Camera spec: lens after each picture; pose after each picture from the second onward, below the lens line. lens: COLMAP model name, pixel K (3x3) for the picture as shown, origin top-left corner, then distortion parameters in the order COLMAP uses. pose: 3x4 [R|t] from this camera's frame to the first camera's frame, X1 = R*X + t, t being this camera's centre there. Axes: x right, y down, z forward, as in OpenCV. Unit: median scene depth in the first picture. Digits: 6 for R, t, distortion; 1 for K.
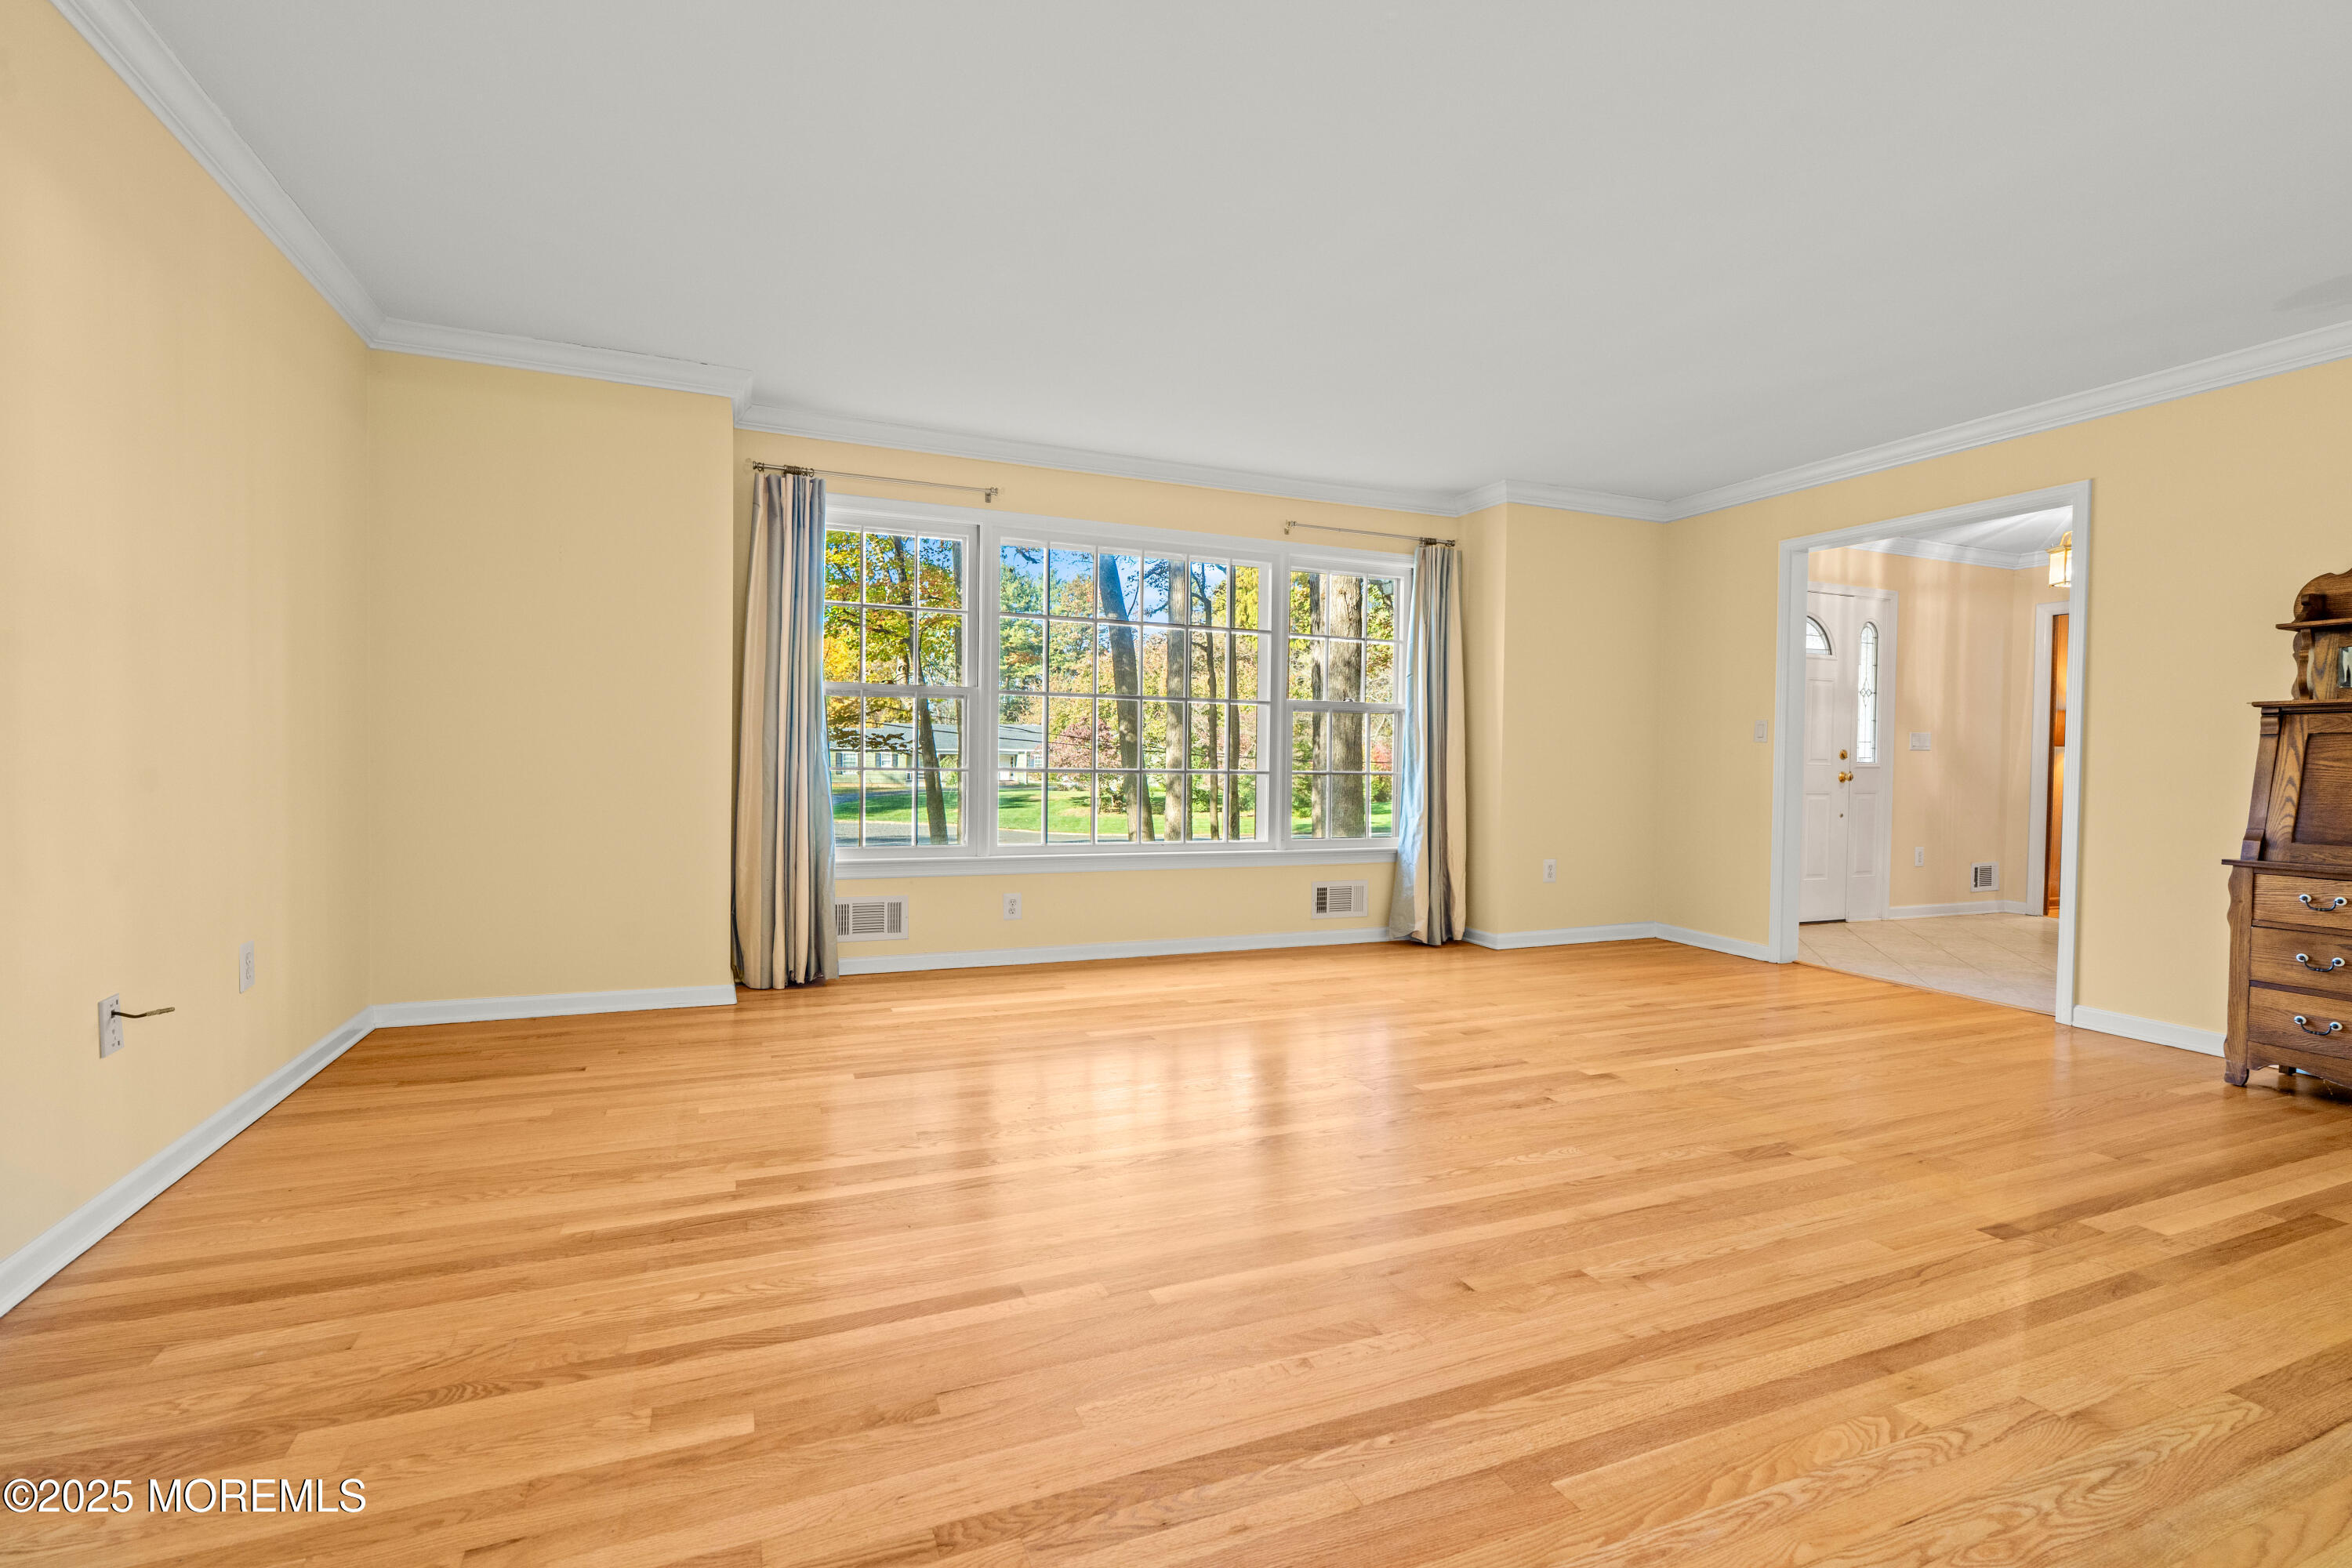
lens RADIAL K [[1054.2, 0, 1171.2], [0, 1054.2, 774.6], [0, 0, 1]] dist [-0.005659, 0.000746]
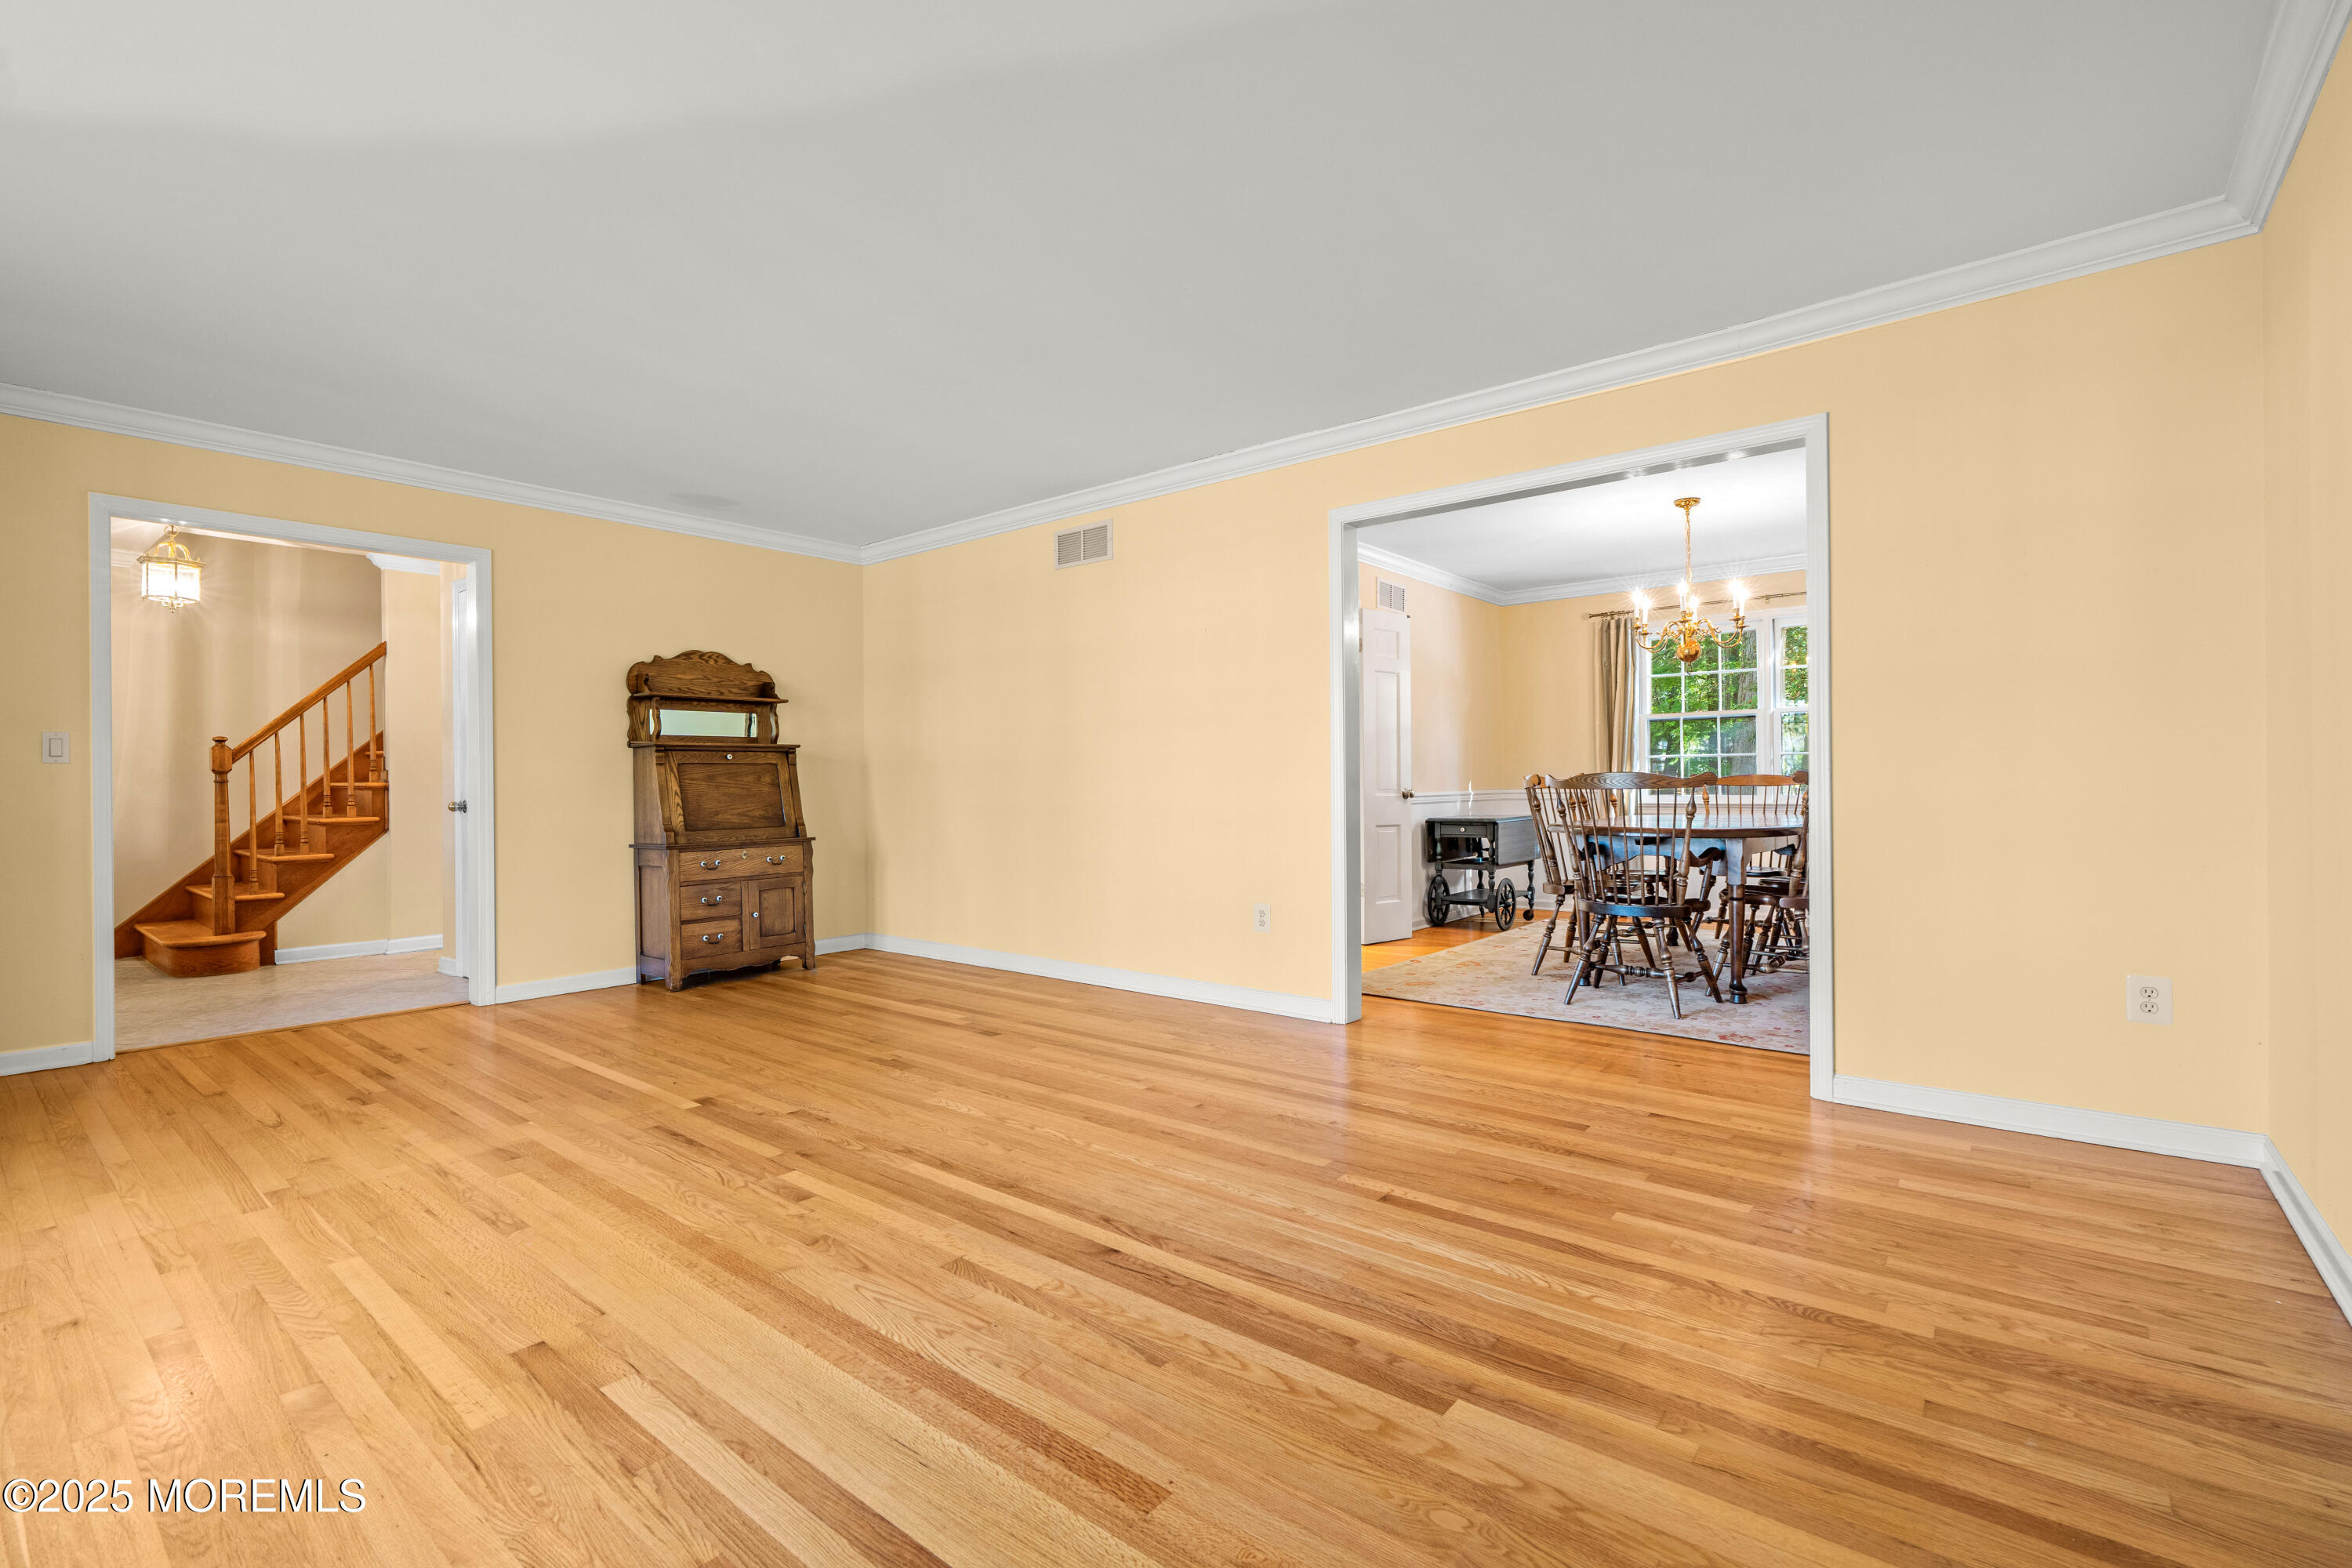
lens RADIAL K [[1054.2, 0, 1179.9], [0, 1054.2, 789.8], [0, 0, 1]] dist [-0.005659, 0.000746]
pose [[-0.479231, -0.015456, 0.877553, -0.830946], [0.015407, 0.999543, 0.026019, -0.034238], [-0.877554, 0.025989, -0.478773, 1.319177]]
